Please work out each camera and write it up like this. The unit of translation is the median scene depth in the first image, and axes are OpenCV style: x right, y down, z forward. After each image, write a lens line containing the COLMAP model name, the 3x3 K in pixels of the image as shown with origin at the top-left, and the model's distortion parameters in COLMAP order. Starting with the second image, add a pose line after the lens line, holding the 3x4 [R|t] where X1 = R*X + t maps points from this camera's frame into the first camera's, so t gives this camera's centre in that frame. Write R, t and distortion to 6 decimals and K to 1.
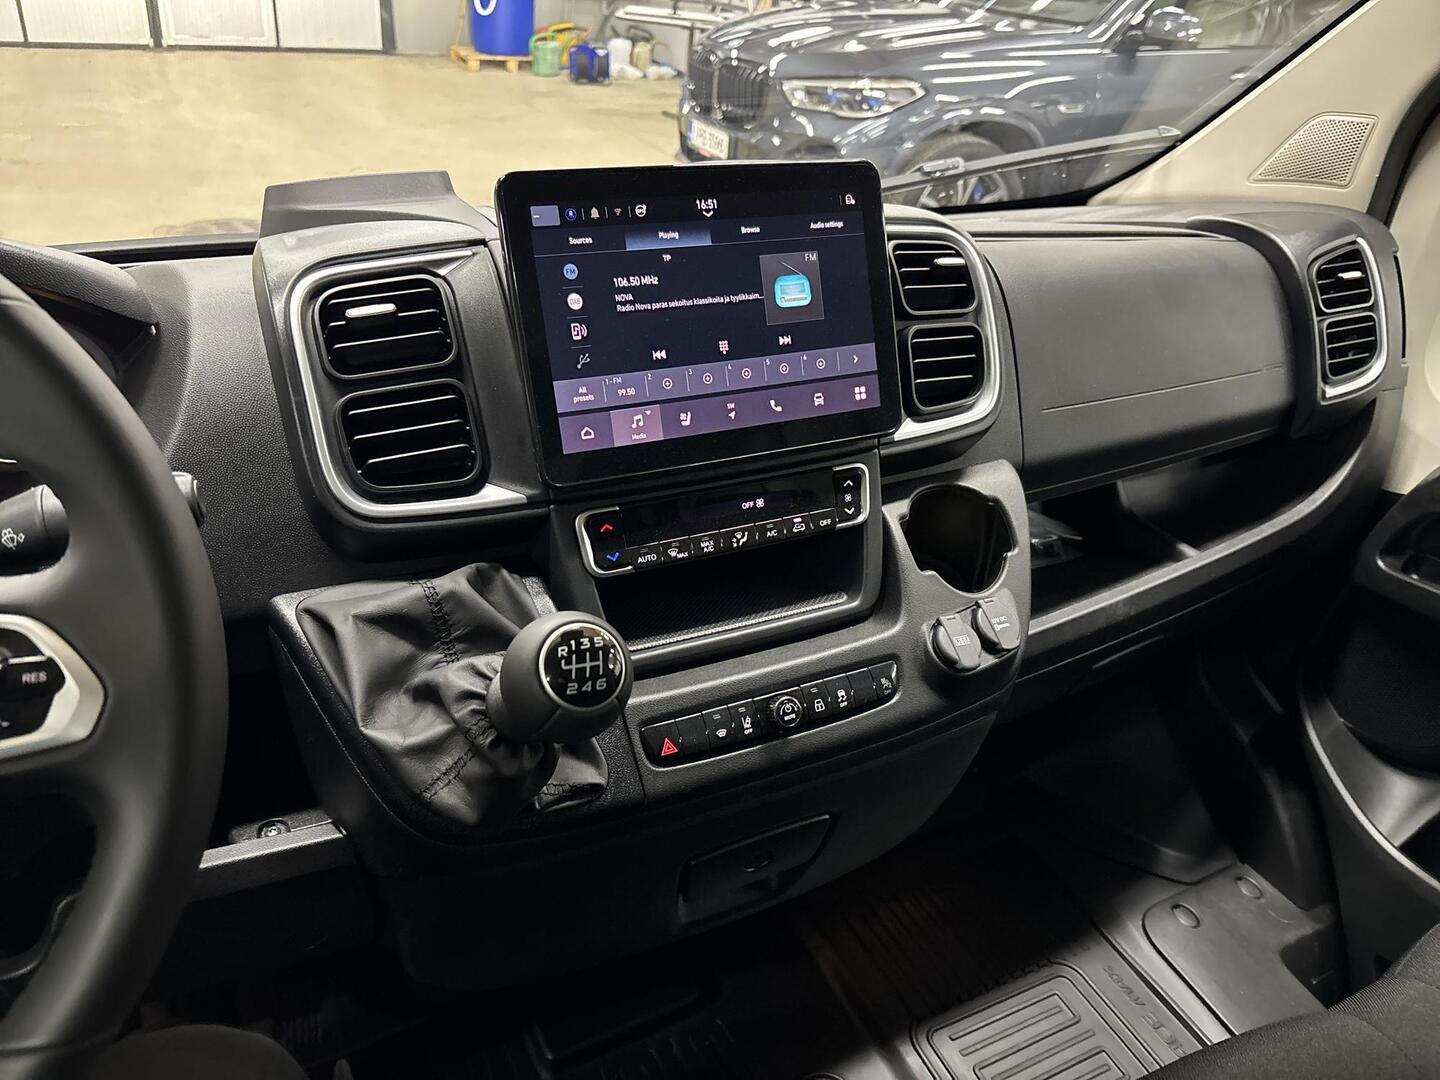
lens RADIAL K [[1063.2, 0, 720.0], [0, 1063.2, 540.0], [0, 0, 1]] dist [-0.000089, -0.002141]
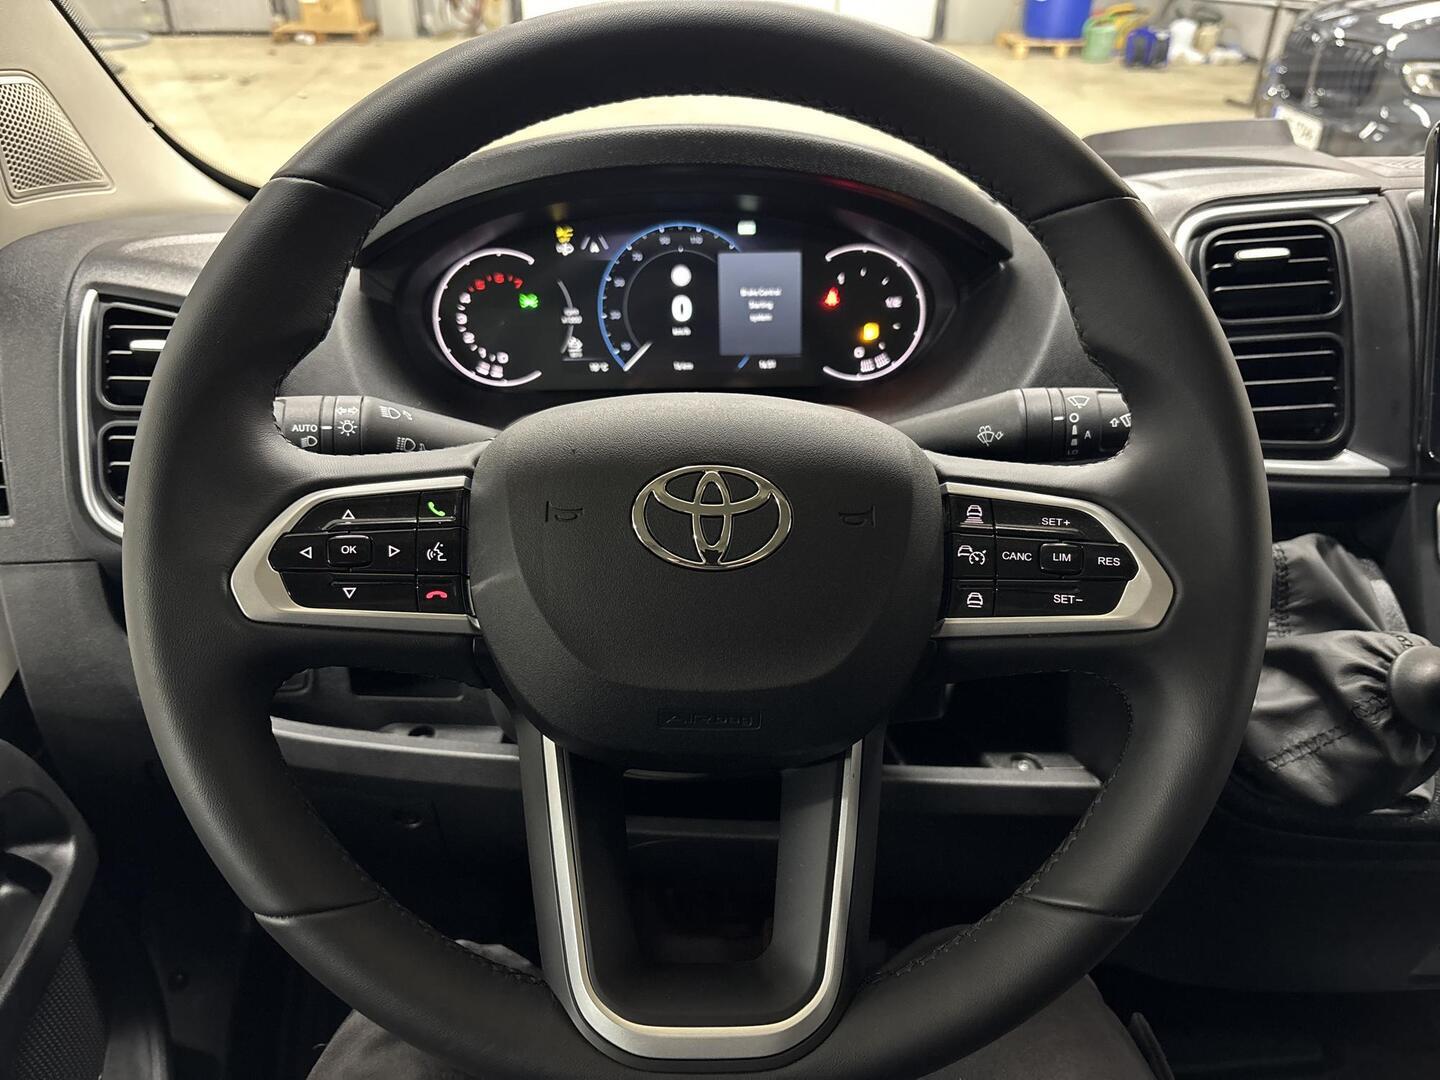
lens RADIAL K [[1075.9, 0, 720.0], [0, 1075.9, 540.0], [0, 0, 1]] dist [0.007132, -0.047253]
pose [[0.907874, 0.156348, -0.388998, -0.328258], [-0.155066, 0.987287, 0.034910, 0.073462], [0.389511, 0.028627, 0.920577, -0.064424]]
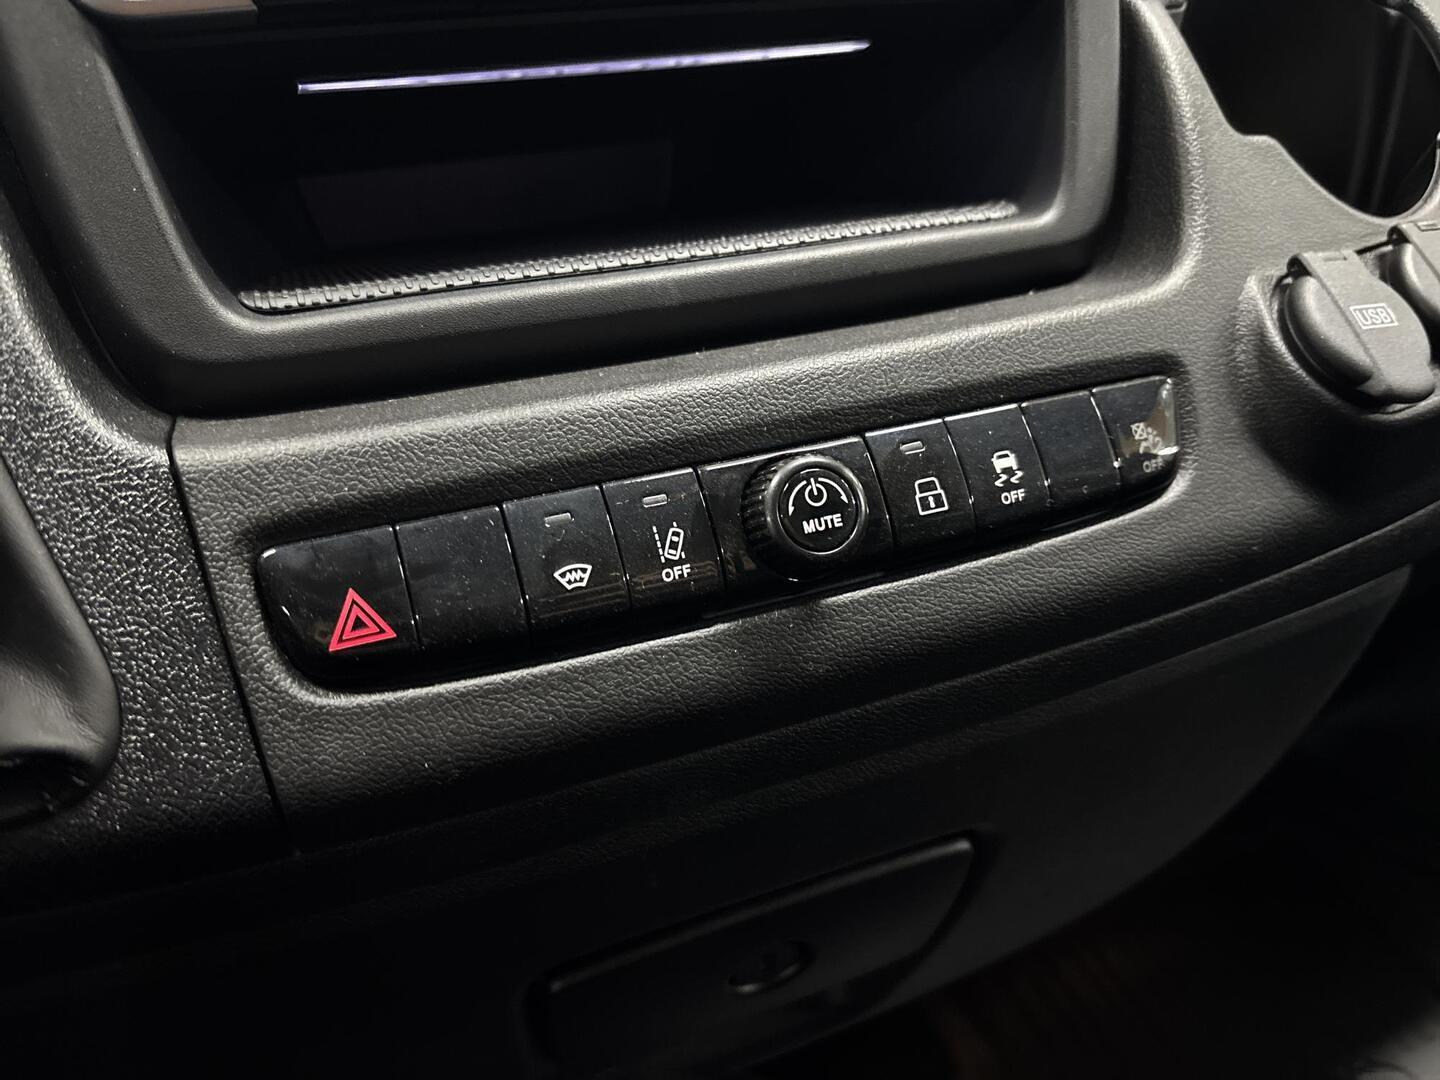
lens RADIAL K [[1092.4, 0, 748.3], [0, 1092.4, 482.4], [0, 0, 1]] dist [-0.002866, -0.049627]
pose [[0.993277, -0.014647, -0.114831, 0.085614], [0.015179, 0.999878, 0.003753, 0.164806], [0.114762, -0.005470, 0.993378, 0.756218]]
